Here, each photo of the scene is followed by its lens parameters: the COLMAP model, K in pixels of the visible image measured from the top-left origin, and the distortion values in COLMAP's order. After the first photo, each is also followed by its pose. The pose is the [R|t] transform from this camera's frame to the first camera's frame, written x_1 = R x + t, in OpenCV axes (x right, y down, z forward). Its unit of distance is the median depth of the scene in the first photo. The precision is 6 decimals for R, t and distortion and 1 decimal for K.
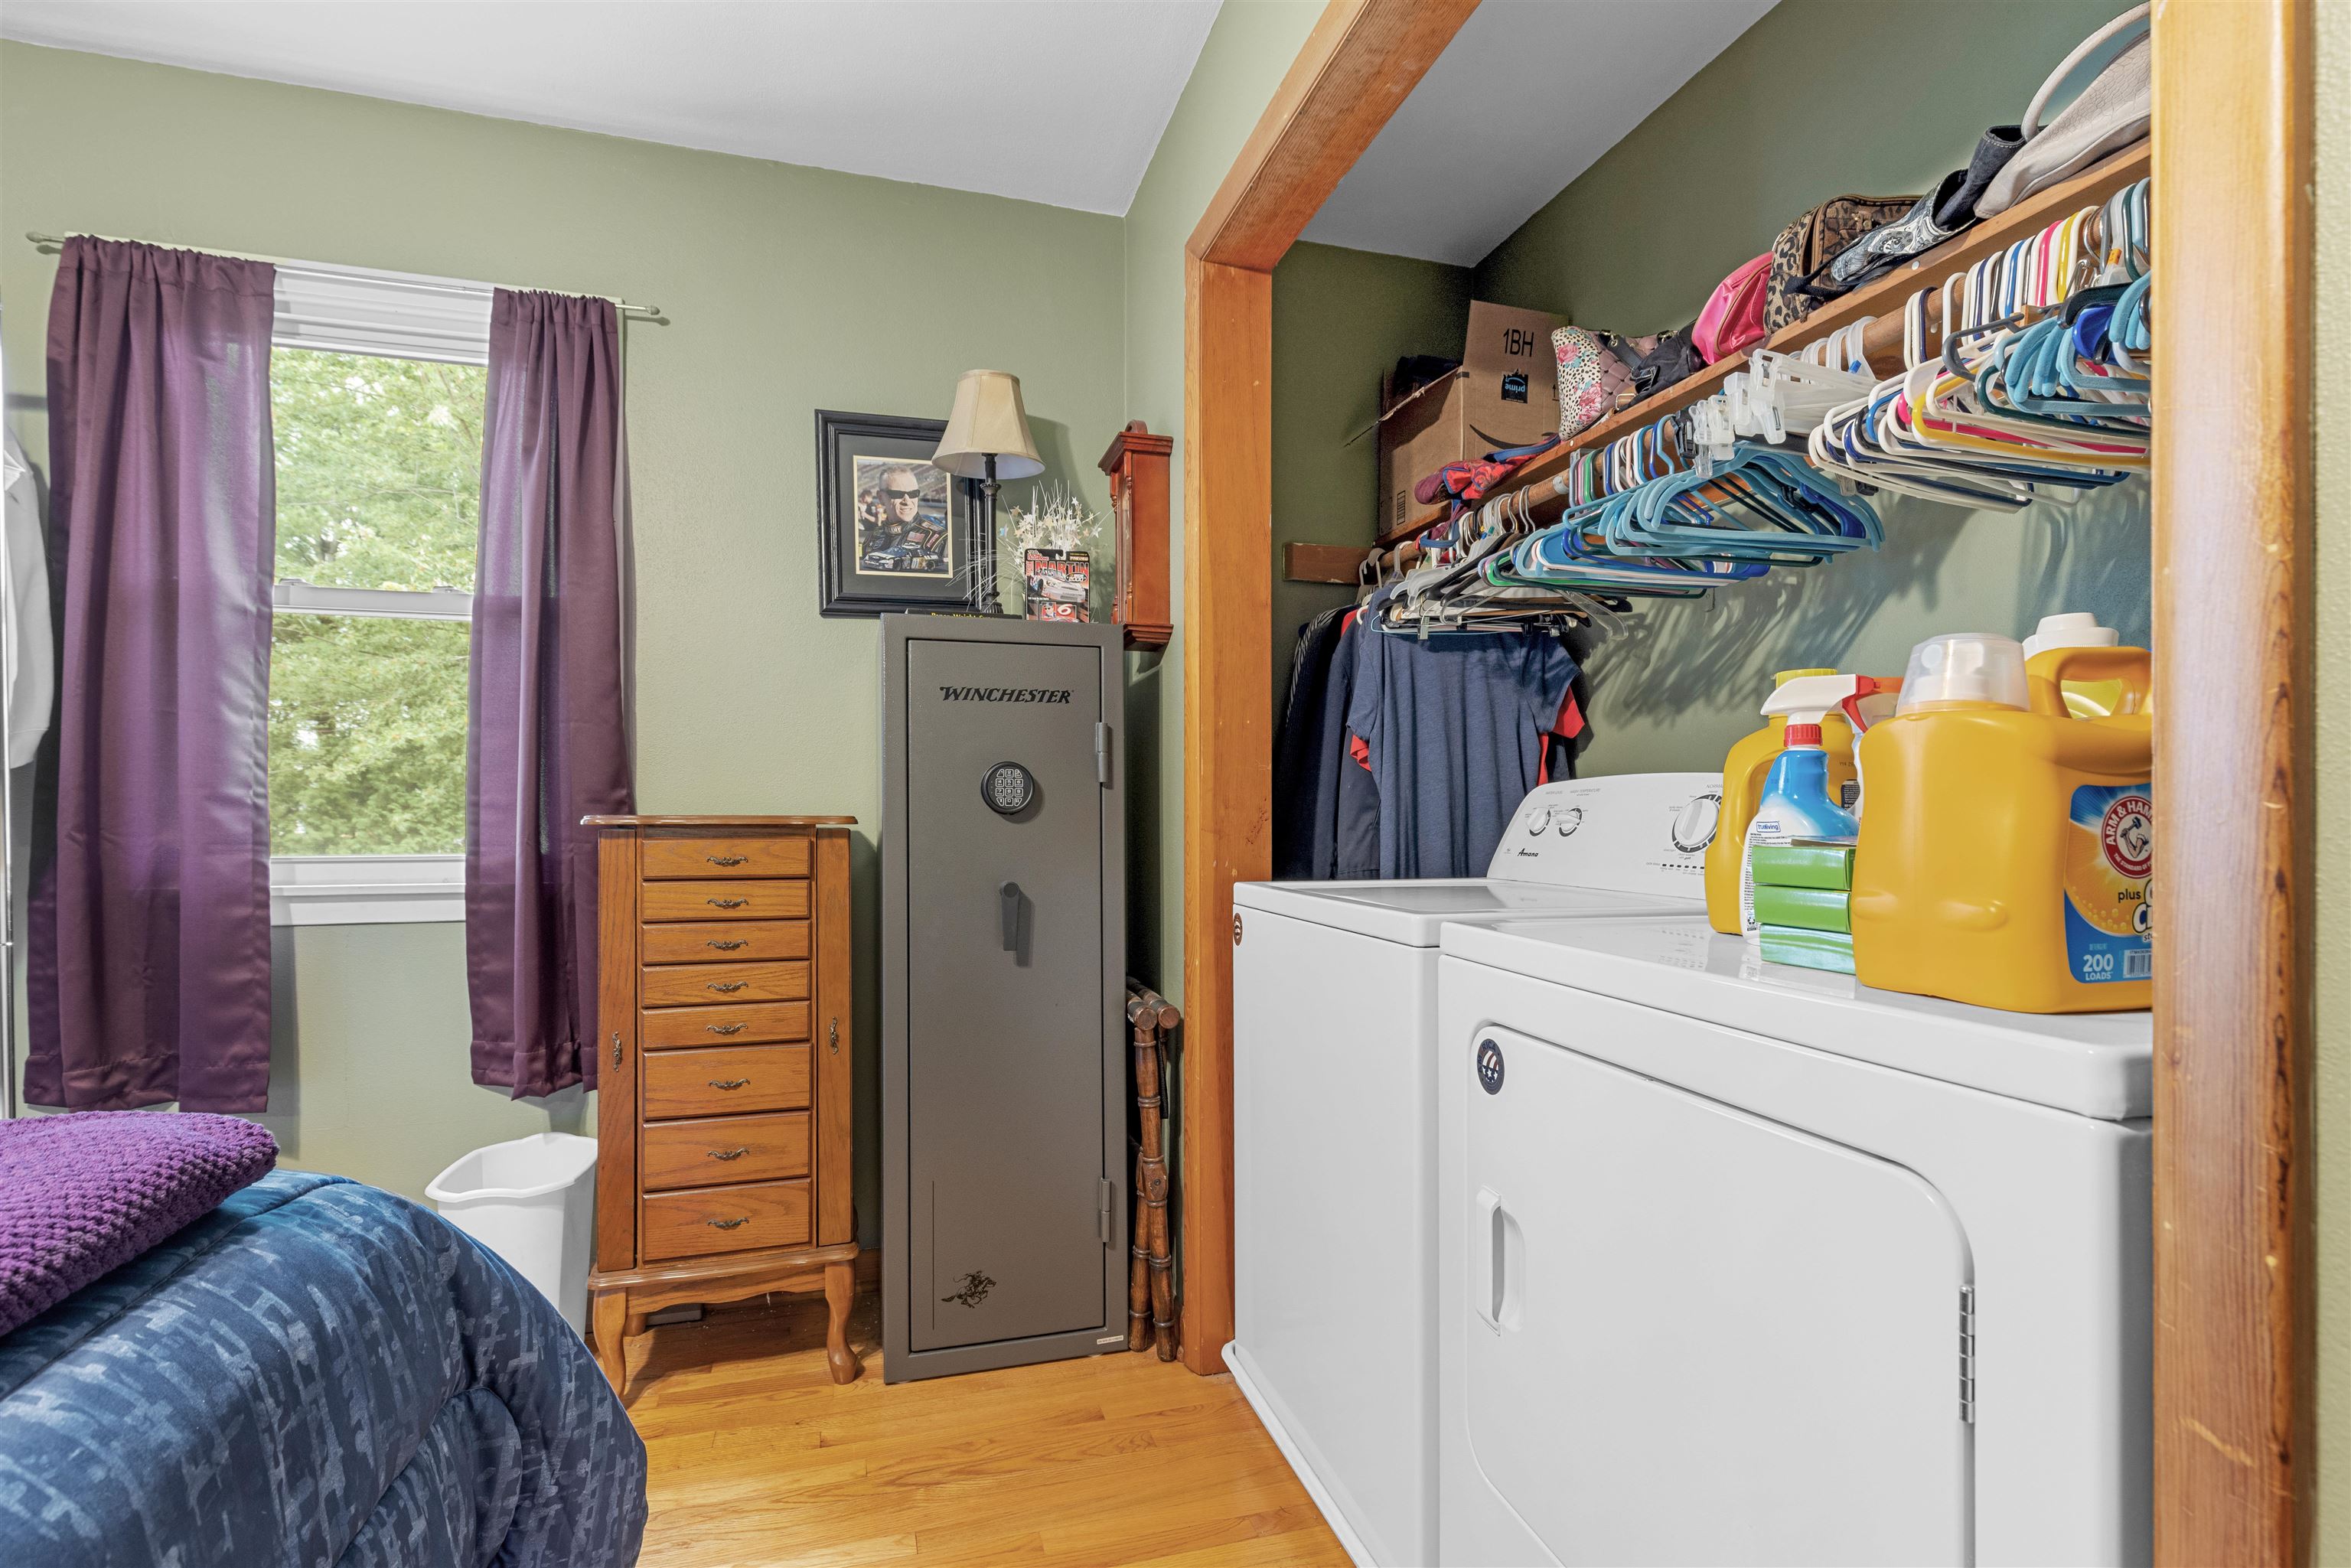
lens RADIAL K [[1098.4, 0, 1172.5], [0, 1098.4, 809.8], [0, 0, 1]] dist [0.001956, 0.000419]
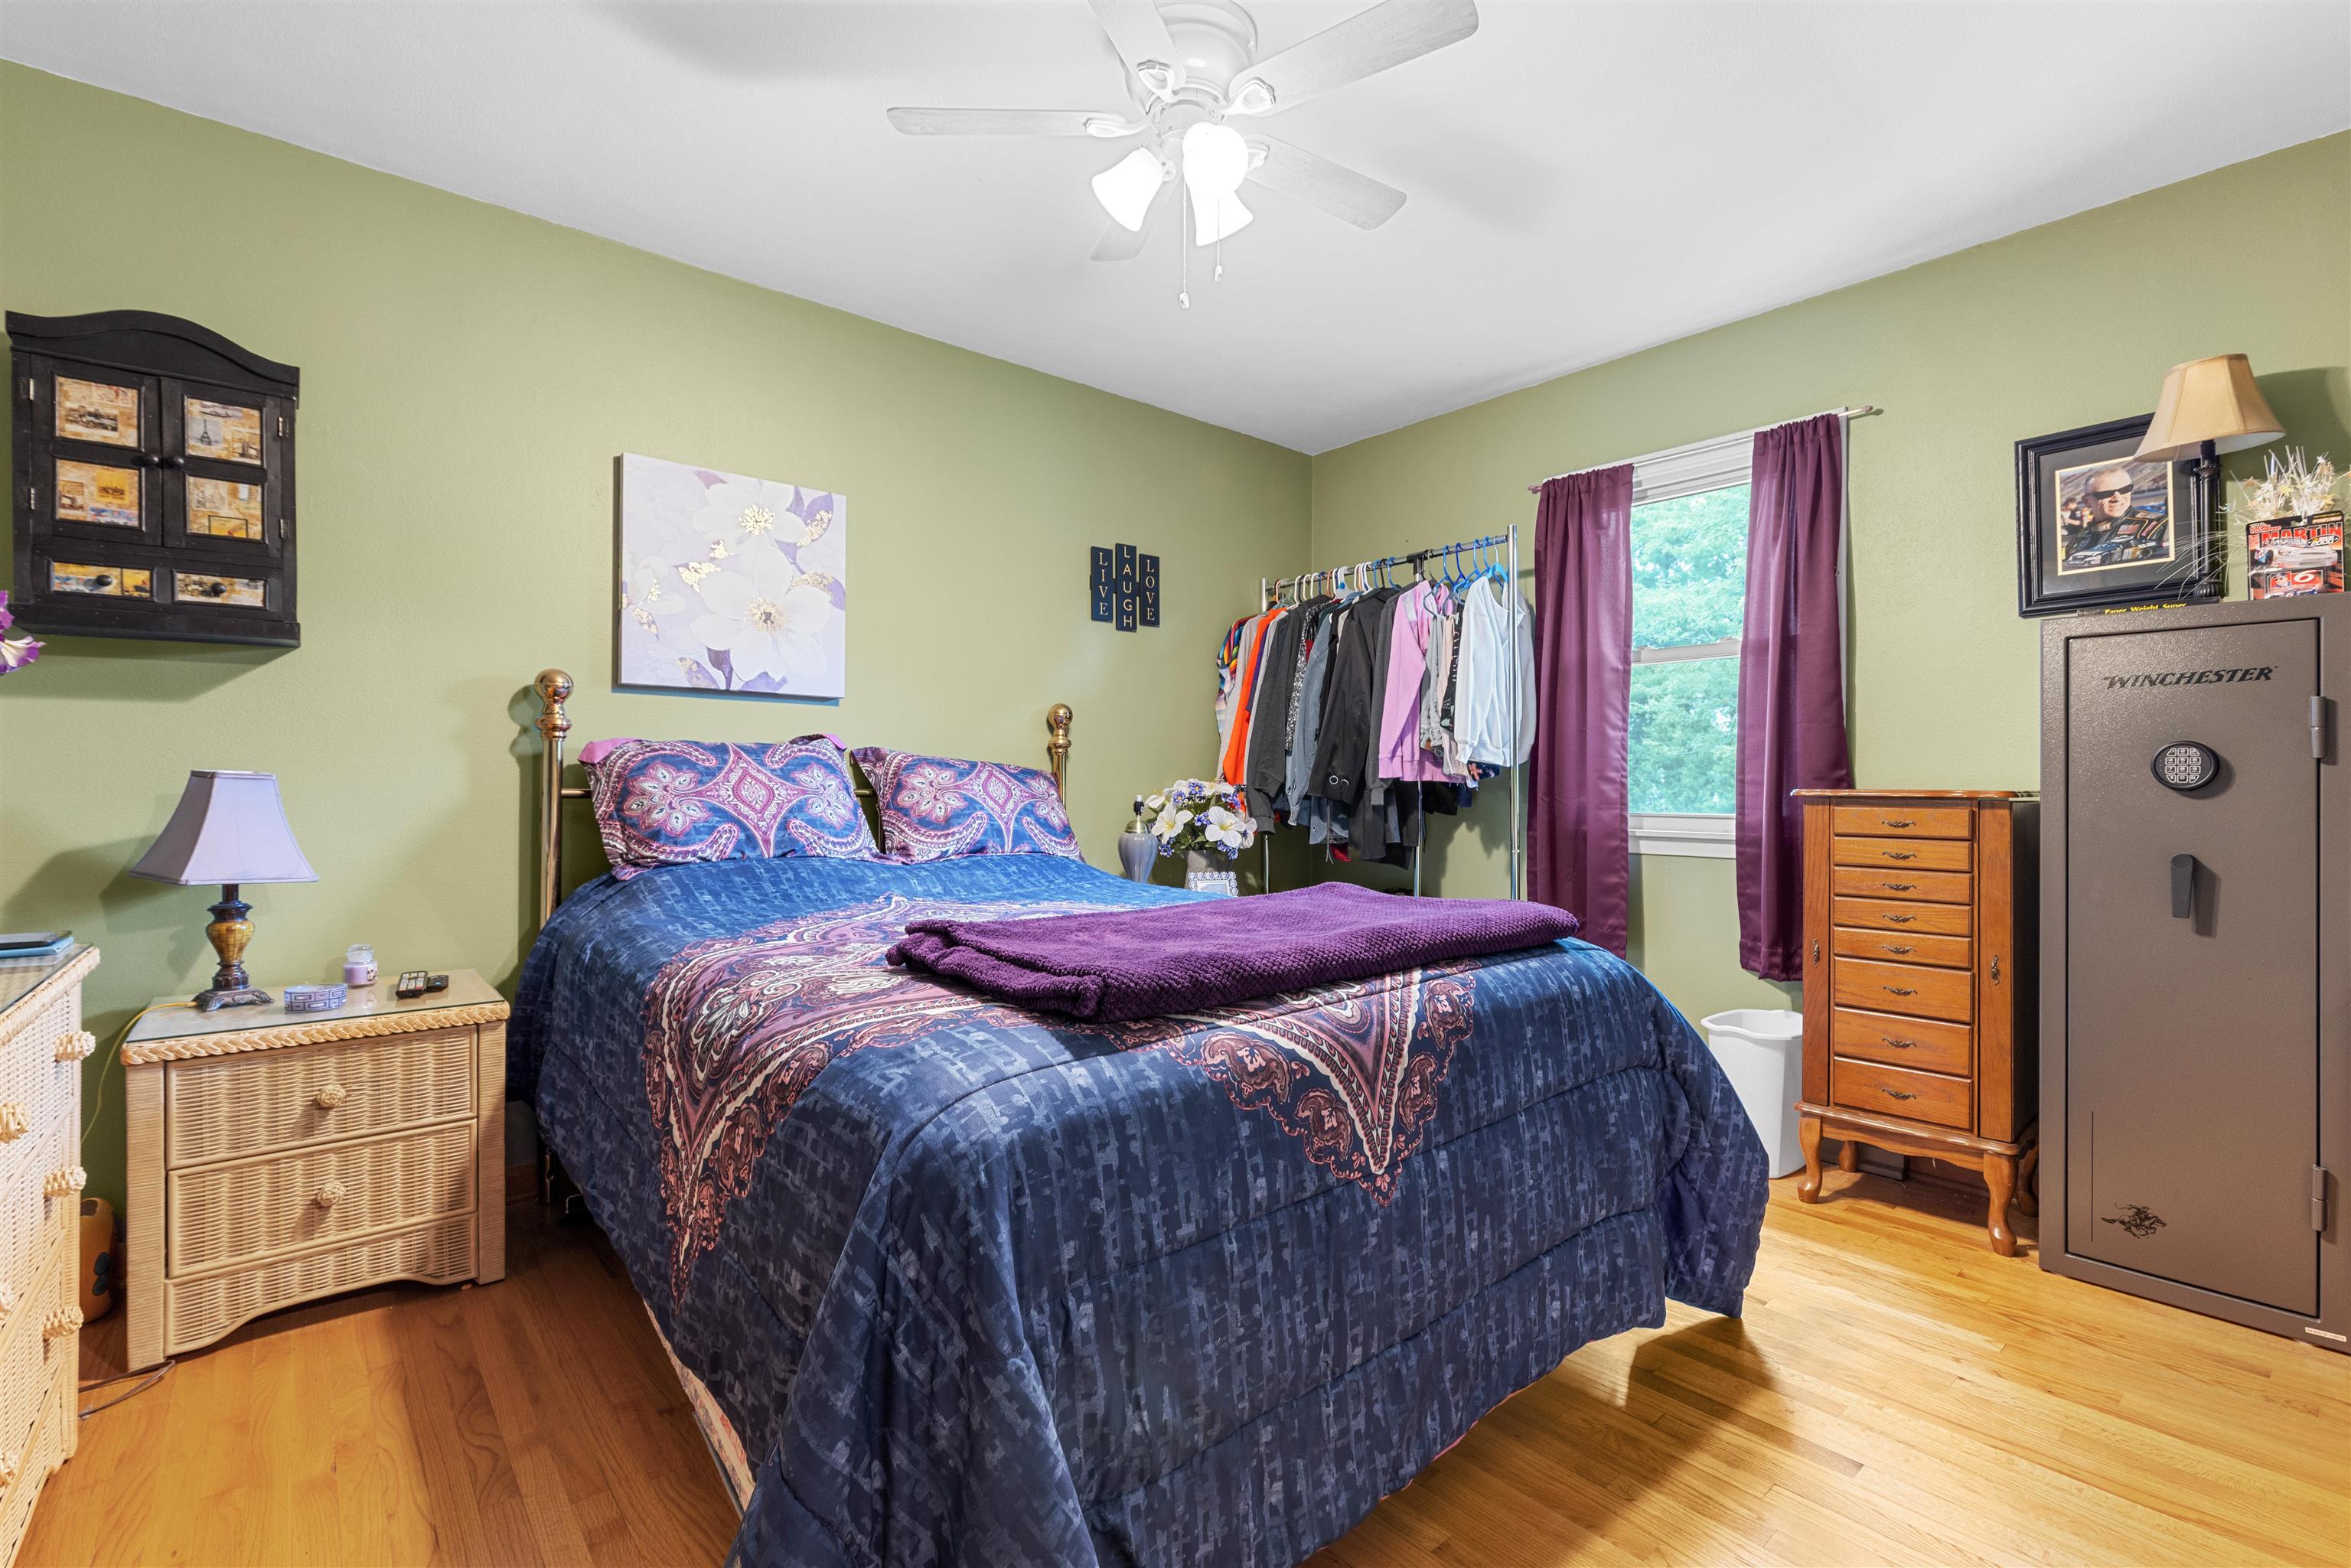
lens RADIAL K [[1060.4, 0, 1171.8], [0, 1060.4, 791.6], [0, 0, 1]] dist [0.001551, -0.000171]
pose [[0.407104, 0.007725, -0.913349, 0.393026], [0.001040, 0.999960, 0.008922, -0.004930], [0.913381, -0.004582, 0.407080, -0.316952]]
